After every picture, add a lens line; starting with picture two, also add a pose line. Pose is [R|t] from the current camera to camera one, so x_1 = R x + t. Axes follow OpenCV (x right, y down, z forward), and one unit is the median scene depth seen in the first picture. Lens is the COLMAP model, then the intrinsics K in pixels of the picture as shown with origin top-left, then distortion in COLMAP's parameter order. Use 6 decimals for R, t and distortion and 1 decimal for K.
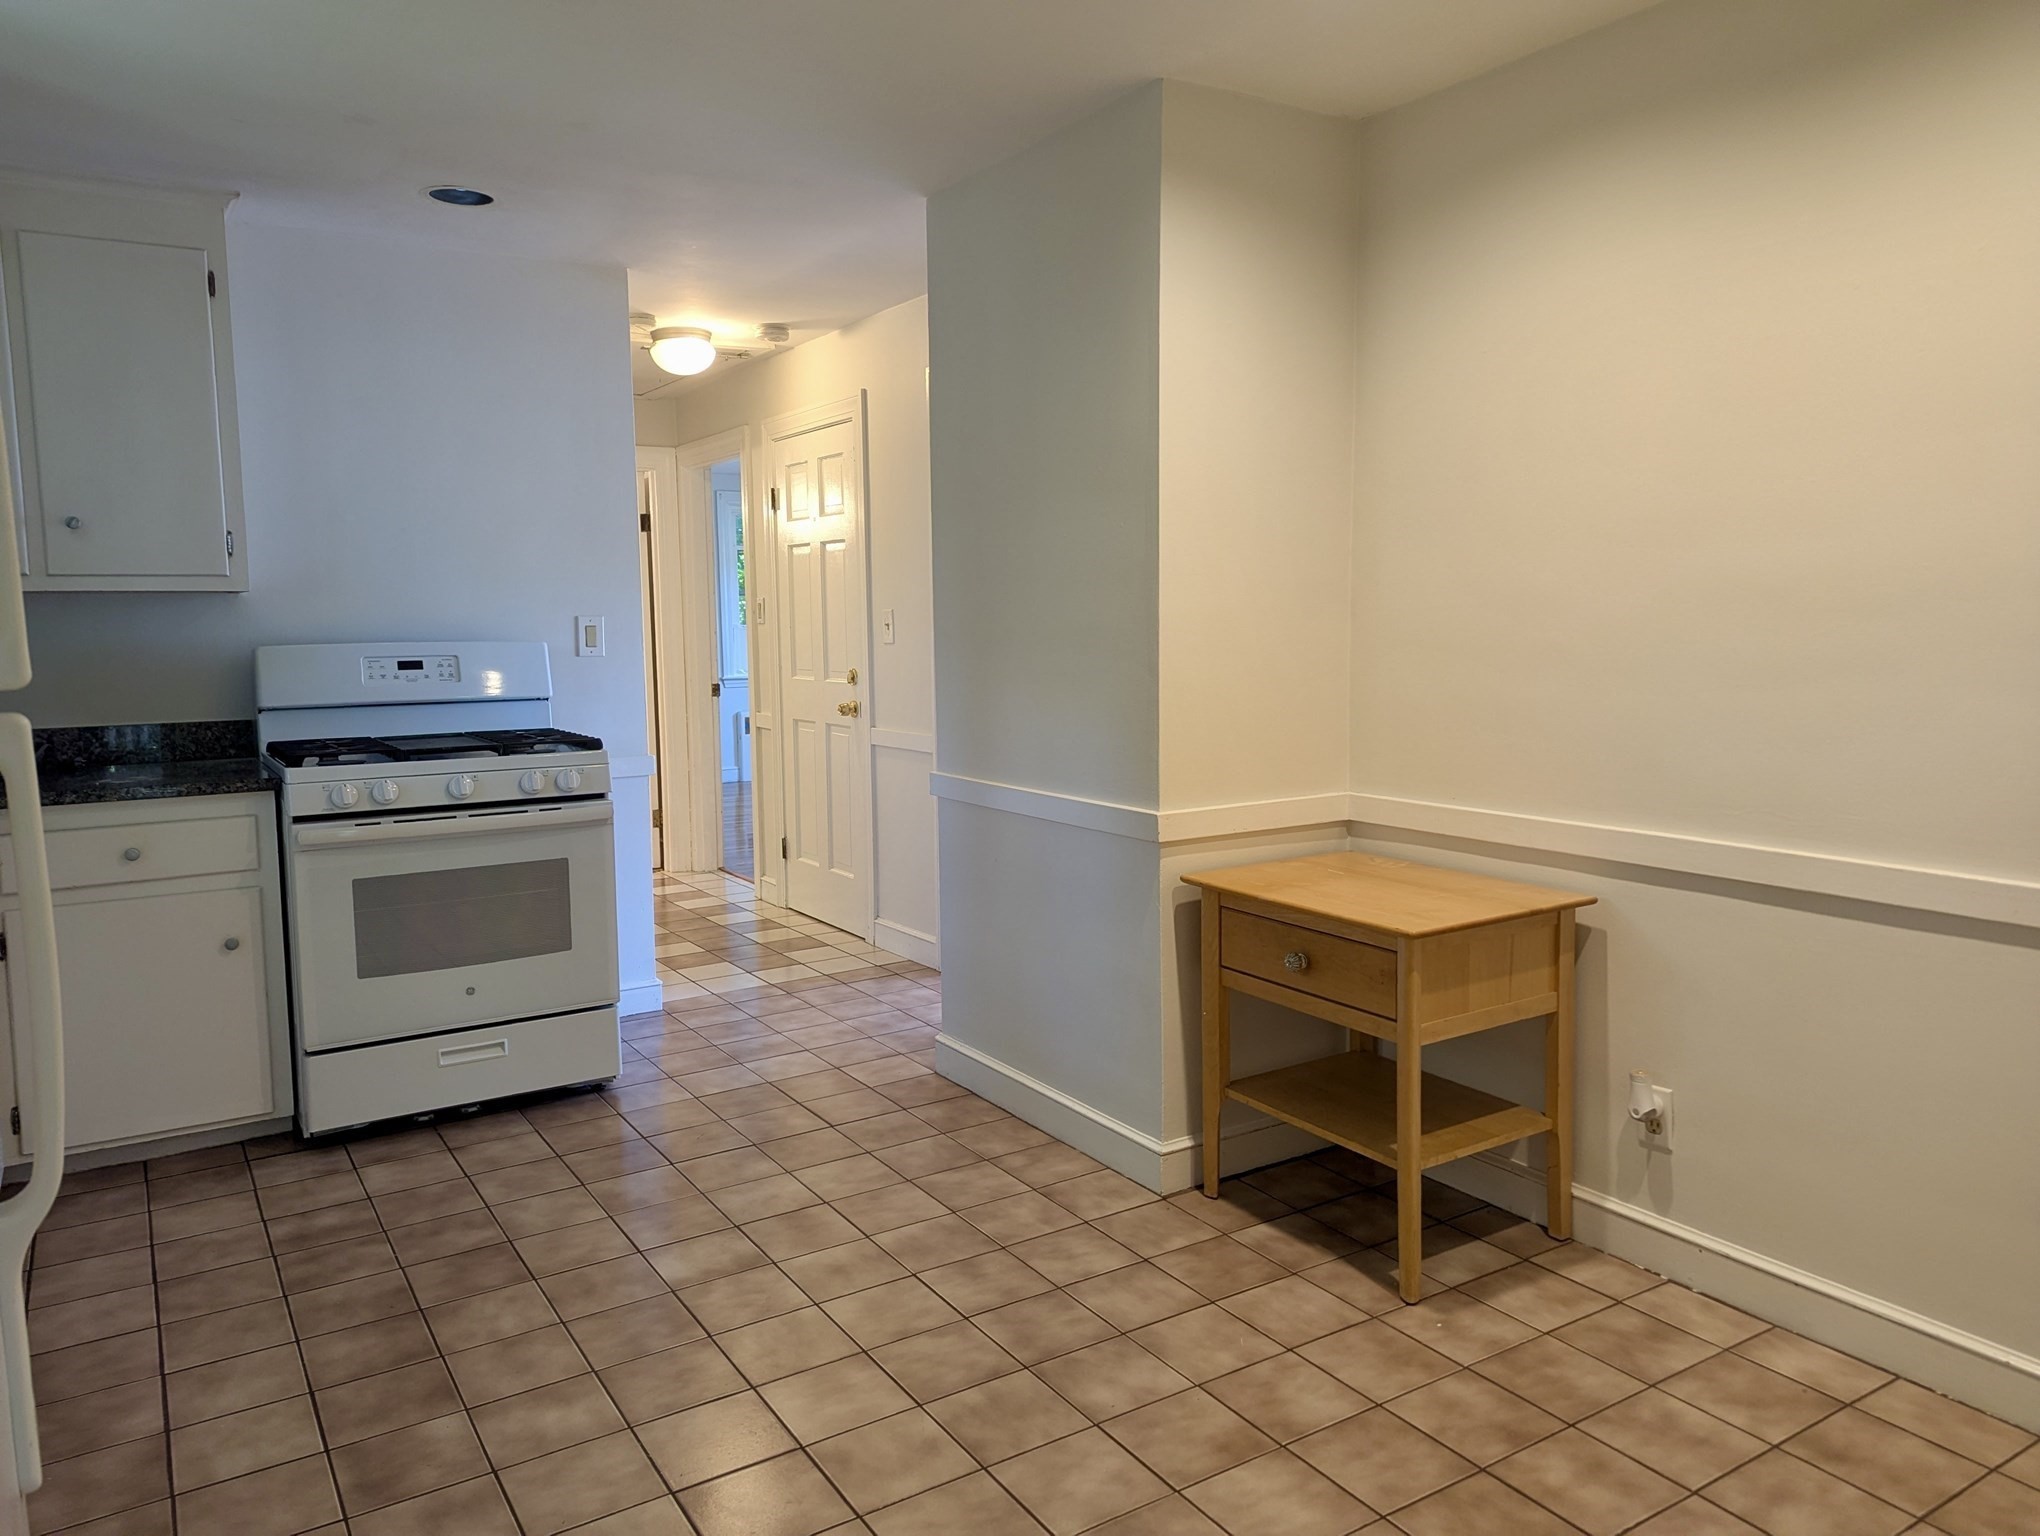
lens RADIAL K [[1440.8, 0, 1021.6], [0, 1440.8, 765.3], [0, 0, 1]] dist [0.006980, 0.000290]
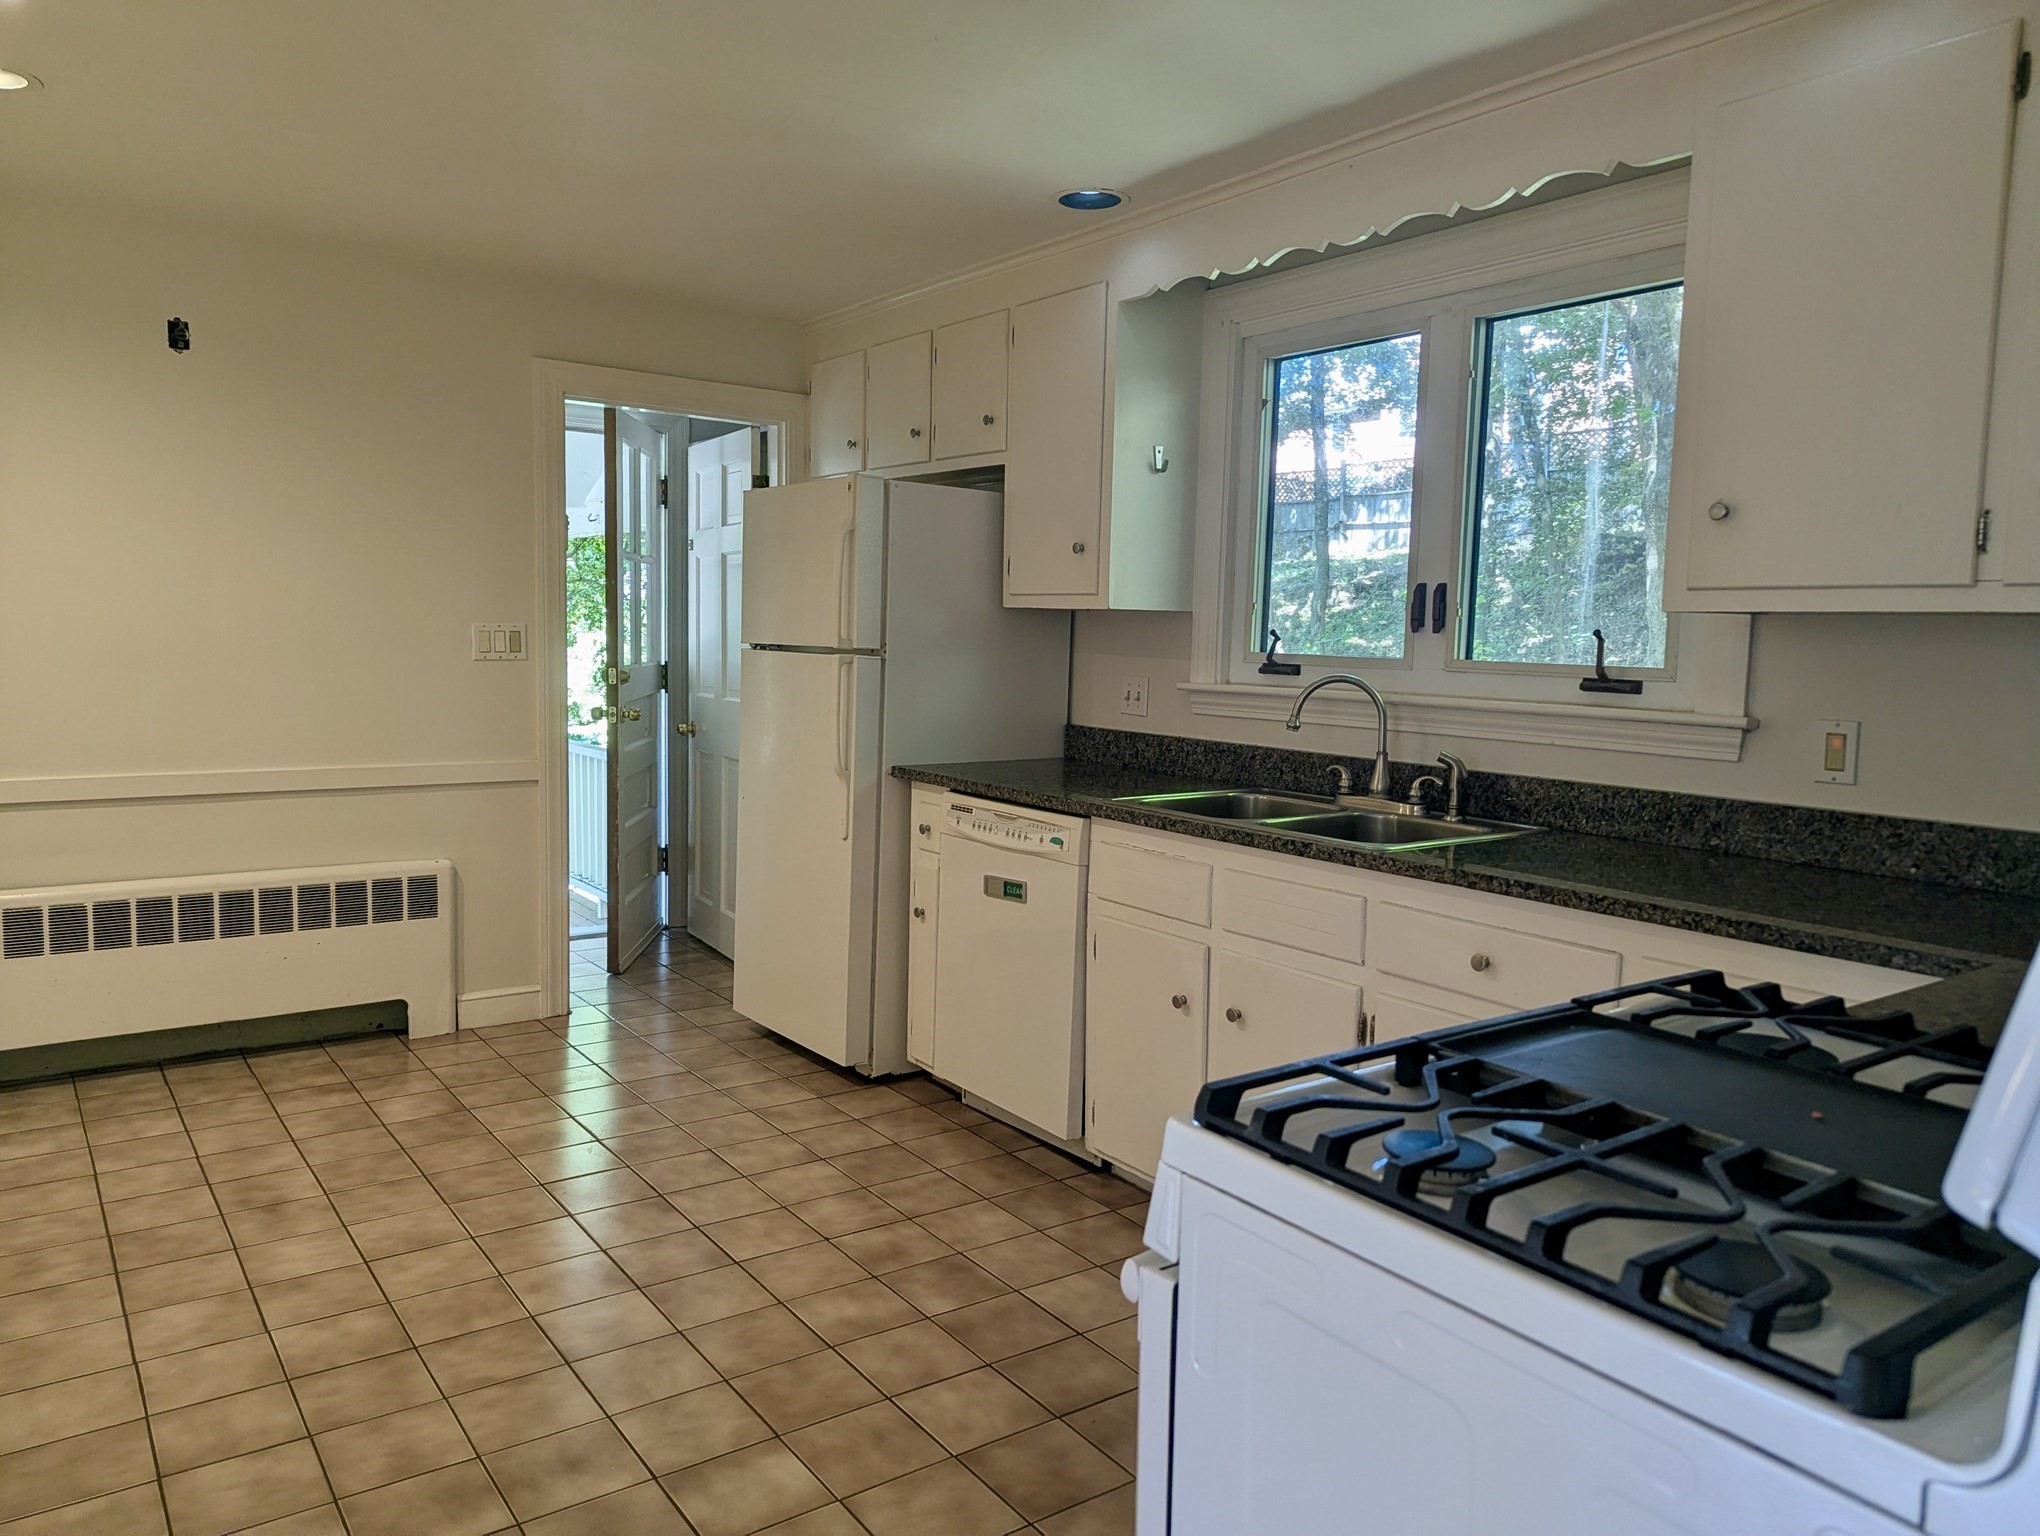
lens RADIAL K [[1440.8, 0, 1017.2], [0, 1440.8, 765.8], [0, 0, 1]] dist [0.006980, 0.000290]
pose [[-0.998314, -0.003821, -0.057921, -0.356741], [-0.015816, 0.977983, 0.208082, -0.212992], [0.055850, 0.208647, -0.976395, 1.886245]]
